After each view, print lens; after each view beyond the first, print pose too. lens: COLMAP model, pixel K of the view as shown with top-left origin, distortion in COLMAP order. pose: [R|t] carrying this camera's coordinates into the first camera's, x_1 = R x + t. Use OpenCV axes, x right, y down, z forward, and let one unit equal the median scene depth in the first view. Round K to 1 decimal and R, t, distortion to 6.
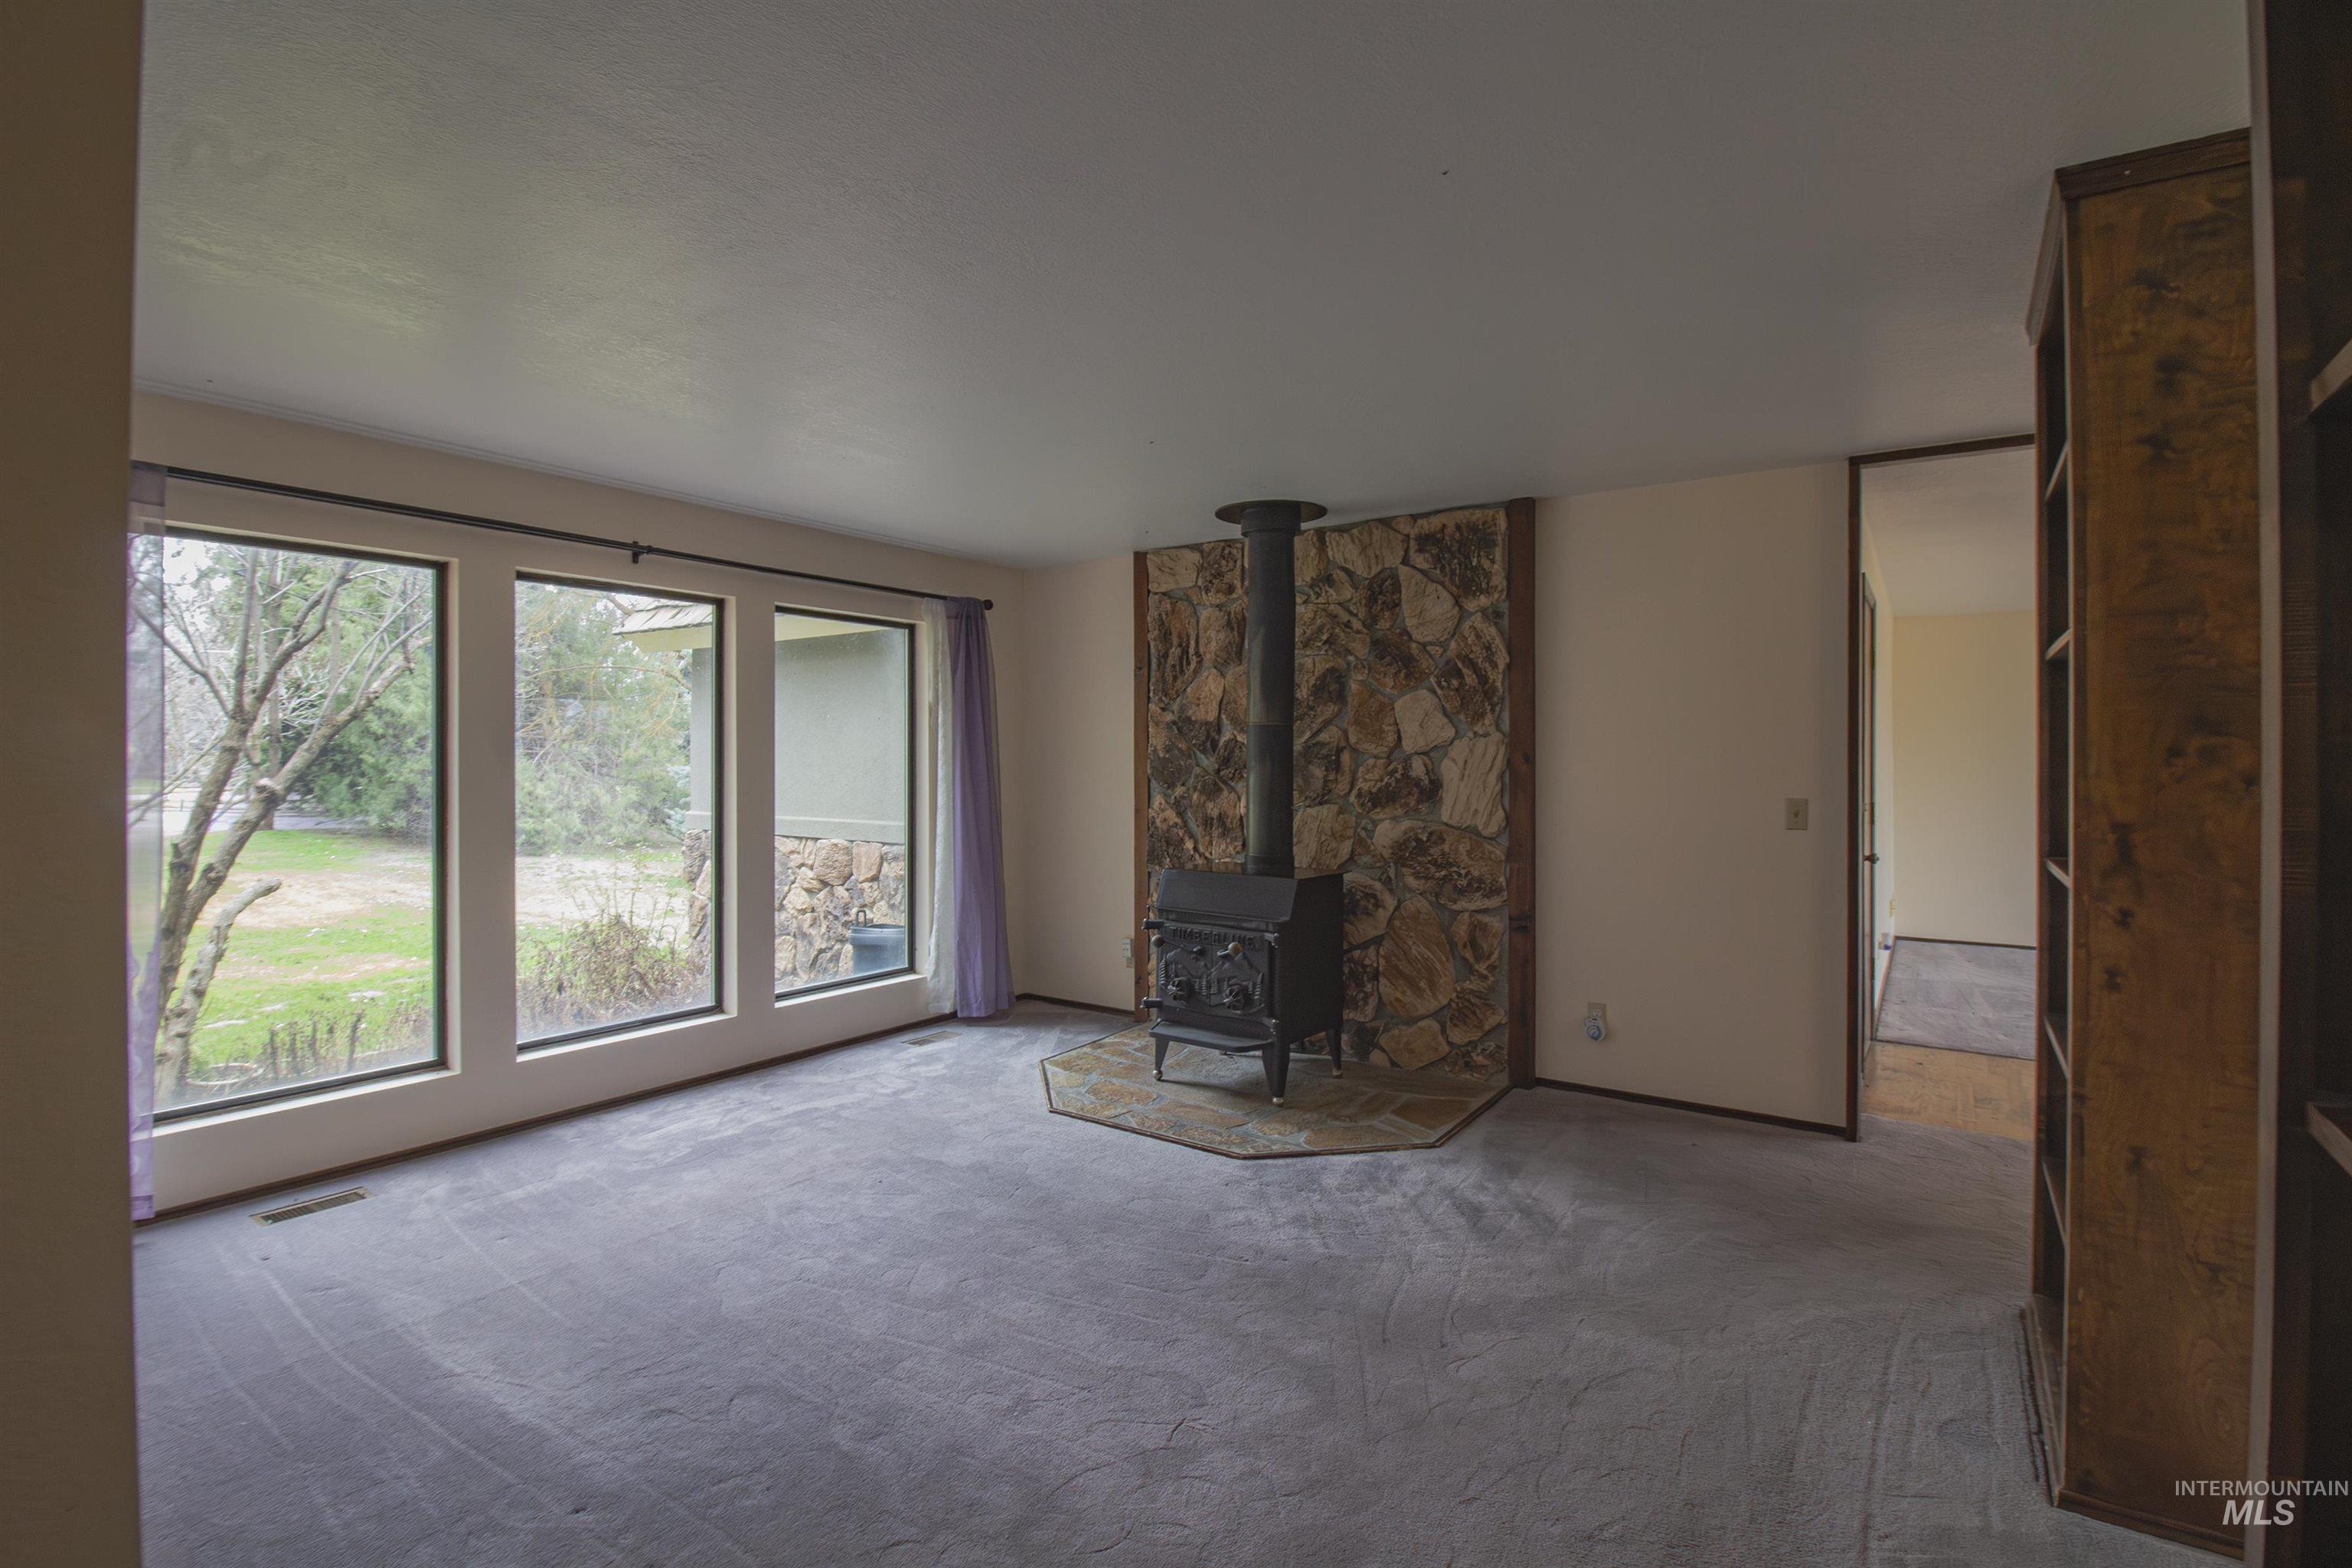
lens RADIAL K [[1104.5, 0, 1180.0], [0, 1104.5, 765.6], [0, 0, 1]] dist [-0.004252, -0.000474]
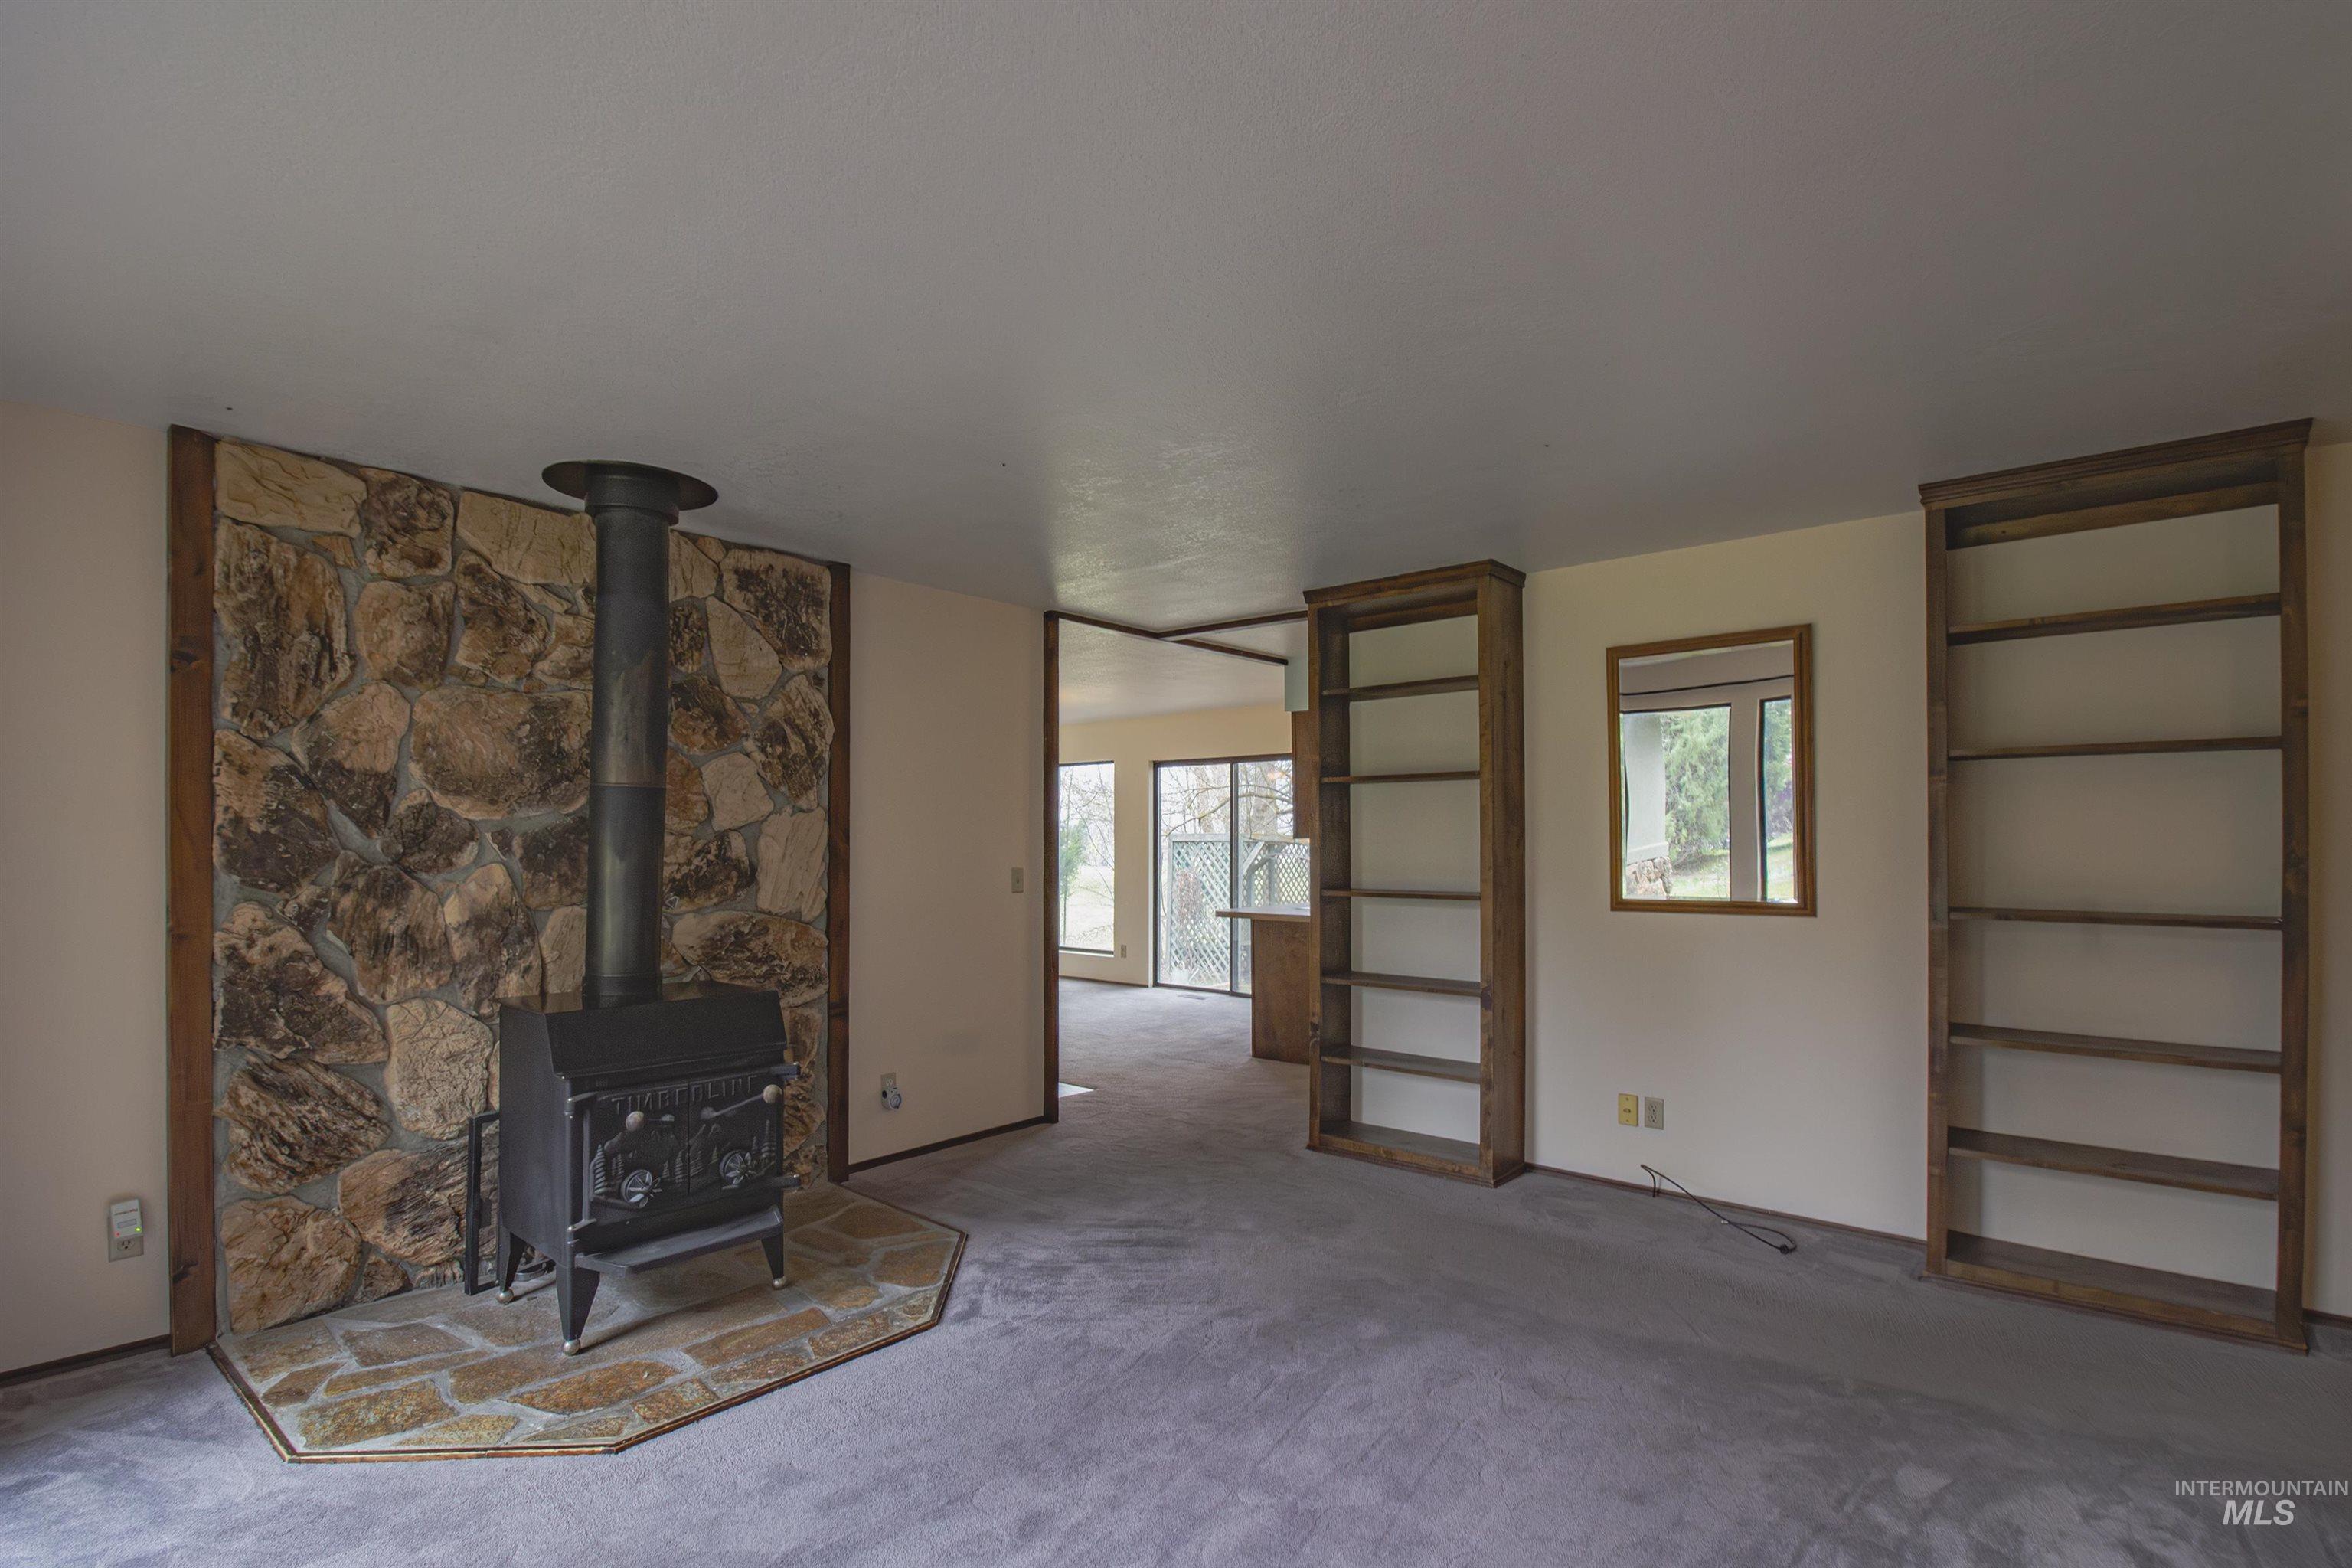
lens RADIAL K [[1104.5, 0, 1231.9], [0, 1104.5, 834.1], [0, 0, 1]] dist [-0.004252, -0.000474]
pose [[0.078526, 0.001542, 0.996911, -0.592543], [0.004253, 0.999989, -0.001881, -0.004602], [-0.996903, 0.004387, 0.078519, 0.567894]]
